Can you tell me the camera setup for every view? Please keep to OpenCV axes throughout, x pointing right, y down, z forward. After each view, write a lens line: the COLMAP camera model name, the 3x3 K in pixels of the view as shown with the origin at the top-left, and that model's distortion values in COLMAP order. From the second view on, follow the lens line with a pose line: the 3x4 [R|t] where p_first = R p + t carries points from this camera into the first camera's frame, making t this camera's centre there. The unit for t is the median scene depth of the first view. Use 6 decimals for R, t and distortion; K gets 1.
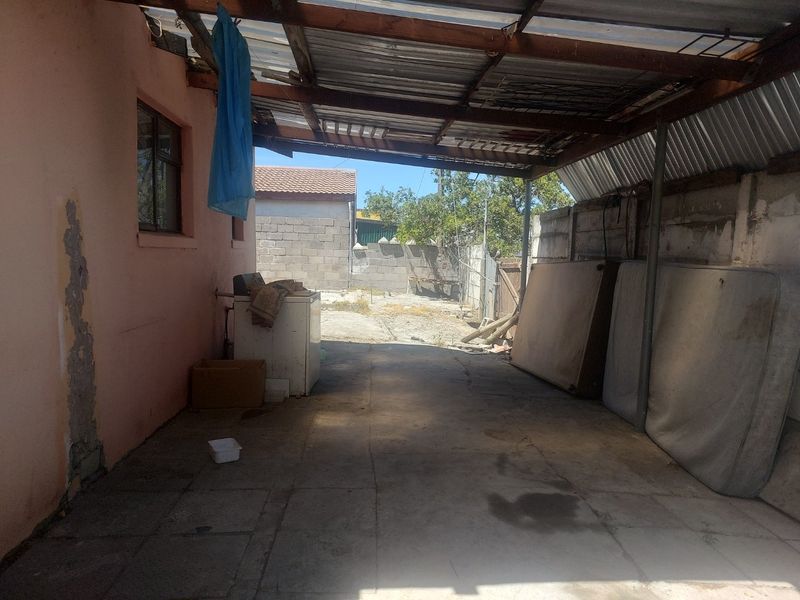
lens RADIAL K [[545.8, 0, 404.8], [0, 545.8, 302.2], [0, 0, 1]] dist [0.045196, -0.059727]
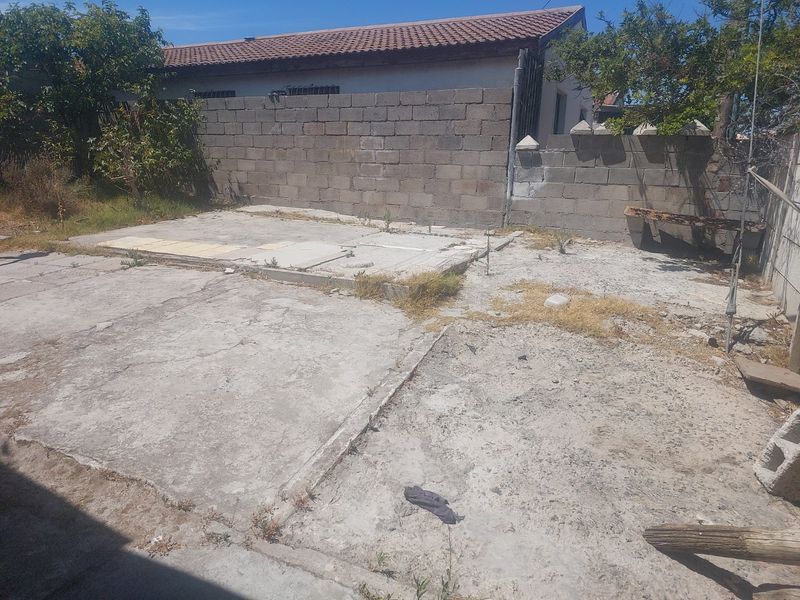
lens RADIAL K [[545.8, 0, 399.9], [0, 545.8, 303.0], [0, 0, 1]] dist [0.045196, -0.059727]
pose [[0.864480, 0.113837, -0.489607, 0.222036], [-0.038470, 0.986145, 0.161361, -0.103195], [0.501193, -0.120658, 0.856882, 1.474308]]
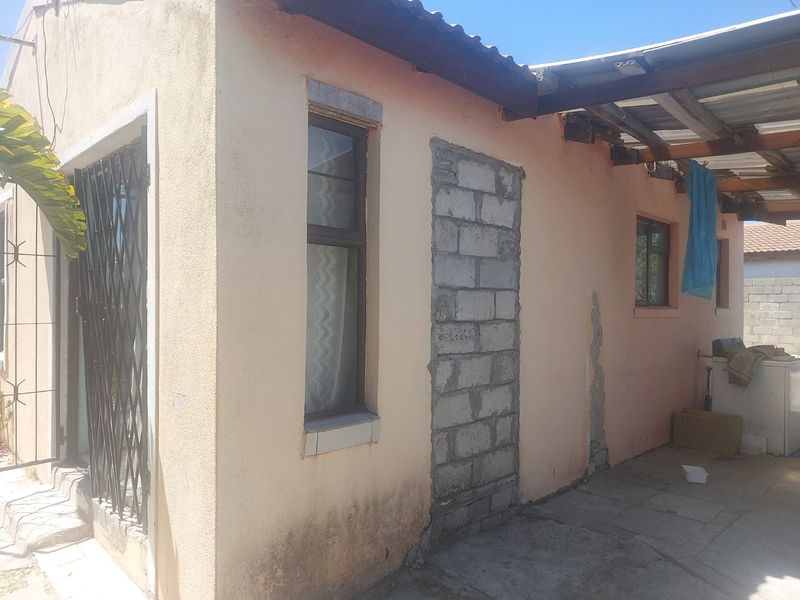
lens RADIAL K [[545.8, 0, 405.8], [0, 545.8, 297.7], [0, 0, 1]] dist [0.045196, -0.059727]
pose [[0.661697, -0.023525, -0.749402, 0.132076], [-0.065459, 0.993879, -0.088998, 0.009474], [0.746909, 0.107945, 0.656106, -0.264186]]
